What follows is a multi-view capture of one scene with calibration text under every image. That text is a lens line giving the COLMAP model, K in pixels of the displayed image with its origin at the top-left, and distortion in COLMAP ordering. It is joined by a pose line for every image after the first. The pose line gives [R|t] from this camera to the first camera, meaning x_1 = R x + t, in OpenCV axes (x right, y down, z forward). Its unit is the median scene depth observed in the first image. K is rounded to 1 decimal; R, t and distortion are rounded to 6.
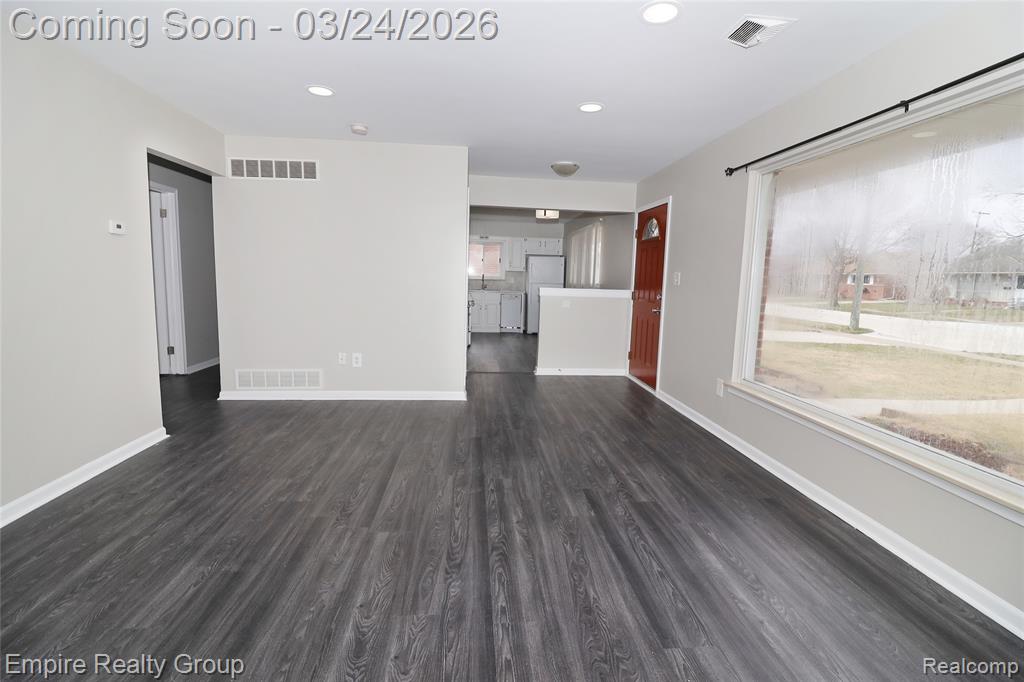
lens RADIAL K [[469.3, 0, 515.3], [0, 469.3, 330.7], [0, 0, 1]] dist [-0.001526, -0.012353]
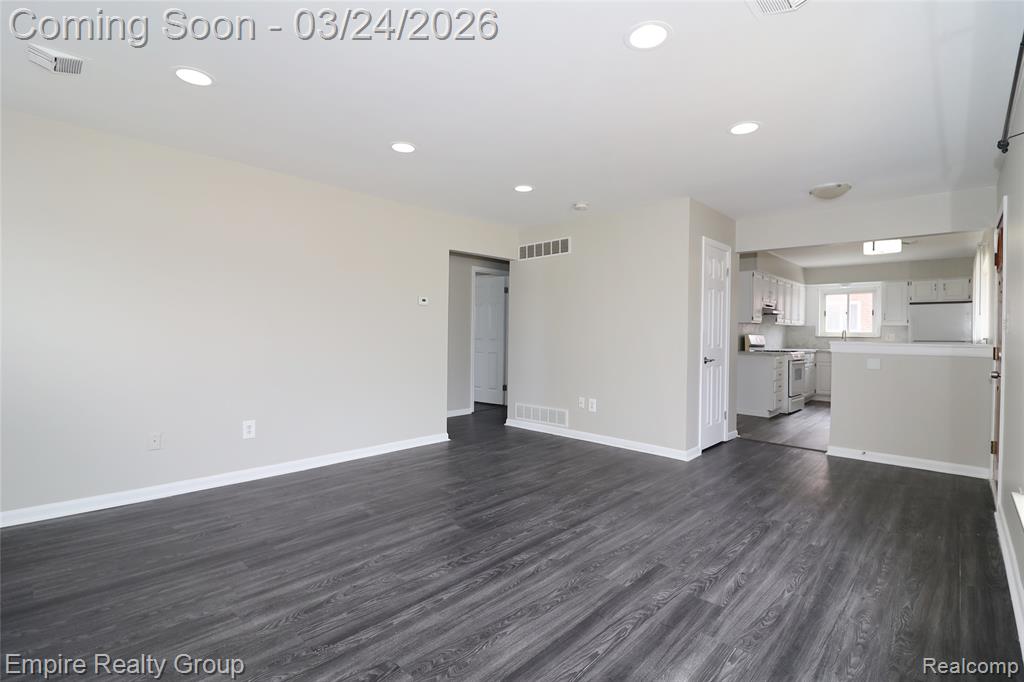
lens RADIAL K [[469.3, 0, 514.5], [0, 469.3, 331.6], [0, 0, 1]] dist [-0.001526, -0.012353]
pose [[0.659659, -0.020900, -0.751274, 0.718773], [-0.079843, 0.992008, -0.097704, 0.024706], [0.747312, 0.124435, 0.652718, 0.218790]]
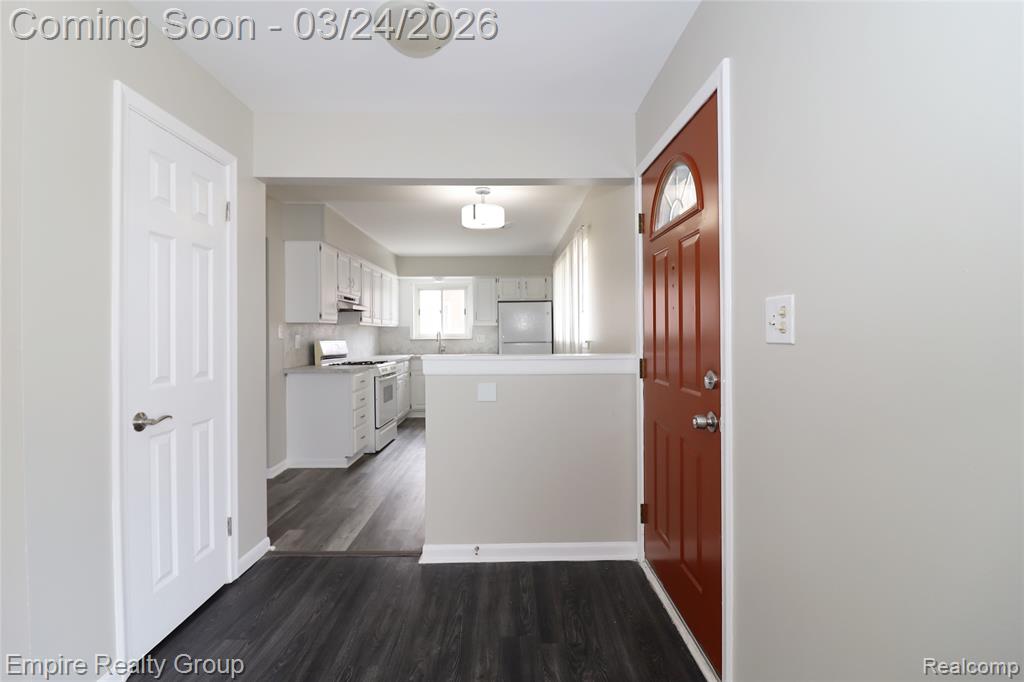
lens RADIAL K [[469.3, 0, 512.2], [0, 469.3, 333.6], [0, 0, 1]] dist [-0.001526, -0.012353]
pose [[0.996403, -0.037388, -0.076050, 0.413661], [0.028309, 0.992713, -0.117130, -0.146135], [0.079875, 0.114556, 0.990200, 1.411128]]
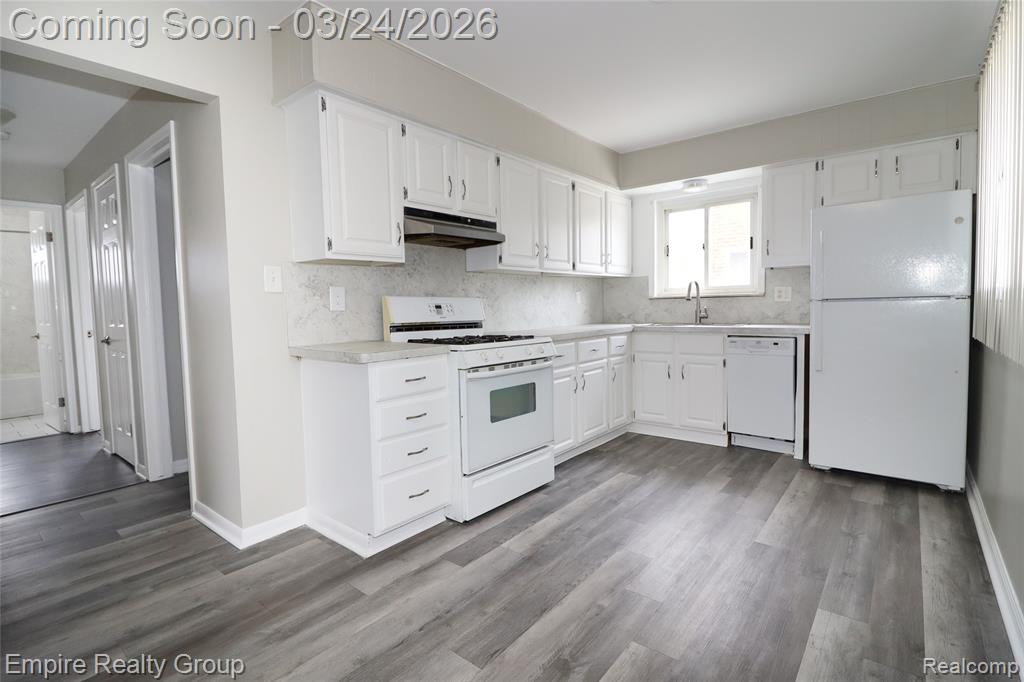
lens RADIAL K [[484.6, 0, 514.9], [0, 484.6, 337.6], [0, 0, 1]] dist [-0.012889, -0.003697]
pose [[0.718260, 0.000778, -0.695774, 0.446776], [-0.036963, 0.998630, -0.037041, -0.248884], [0.694792, 0.052323, 0.717305, 2.746405]]
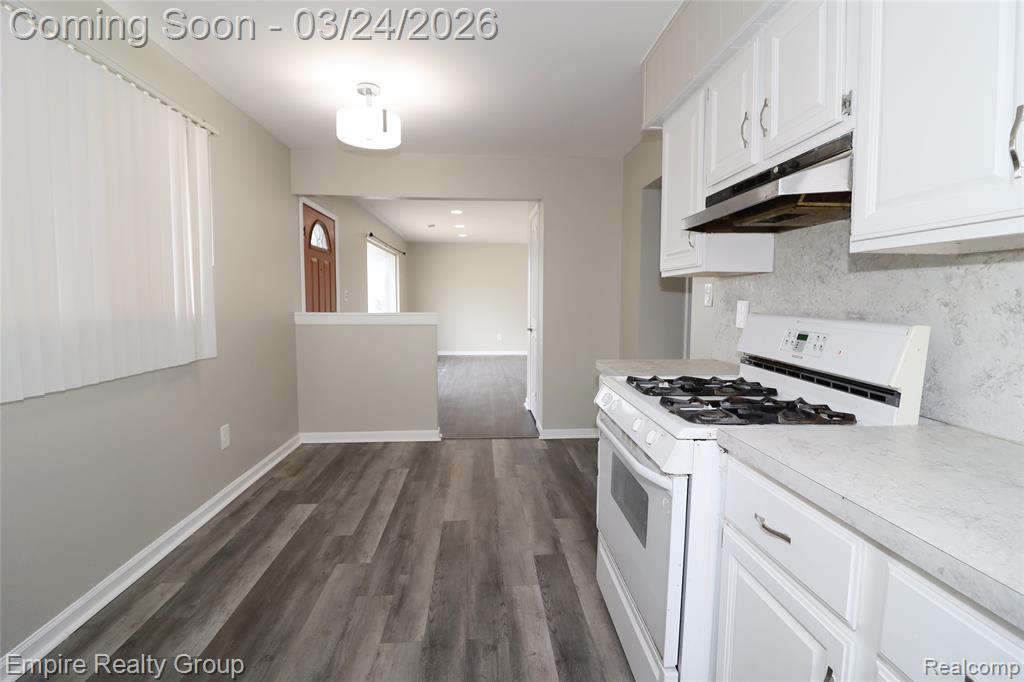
lens RADIAL K [[469.3, 0, 515.0], [0, 469.3, 332.1], [0, 0, 1]] dist [-0.001526, -0.012353]
pose [[-0.999226, -0.037192, 0.012850, -0.178658], [-0.034155, 0.981931, 0.186131, -0.485788], [-0.019540, 0.185548, -0.982441, 4.174040]]
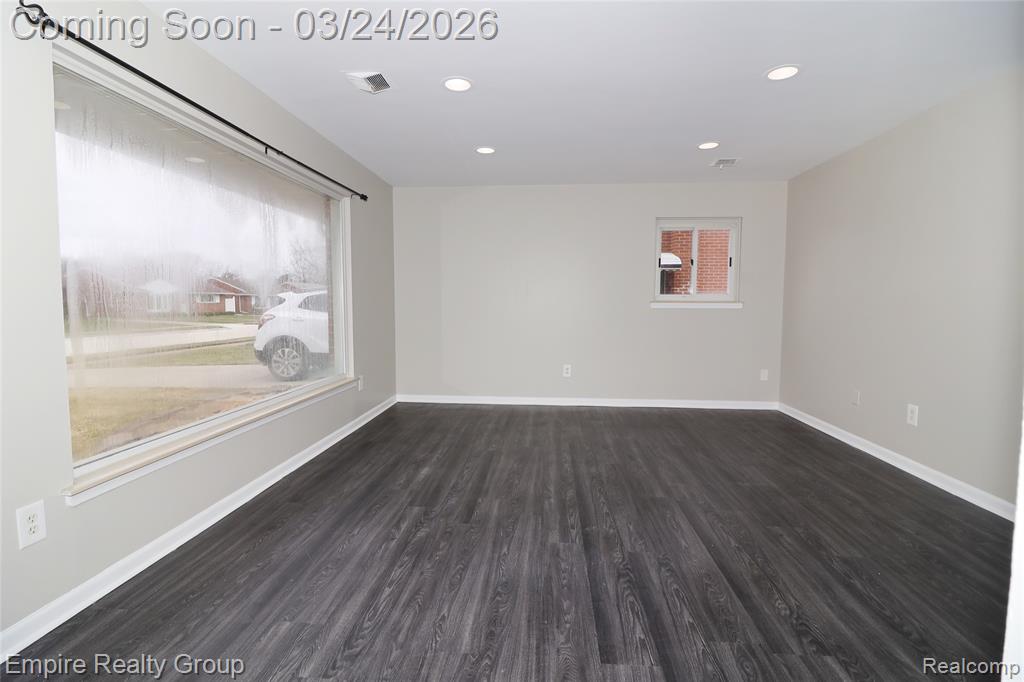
lens RADIAL K [[469.3, 0, 513.2], [0, 469.3, 339.2], [0, 0, 1]] dist [-0.001526, -0.012353]
pose [[-0.985961, -0.043997, 0.161072, -0.074194], [-0.012286, 0.981161, 0.192798, -0.197119], [-0.166520, 0.188113, -0.967928, 2.048485]]
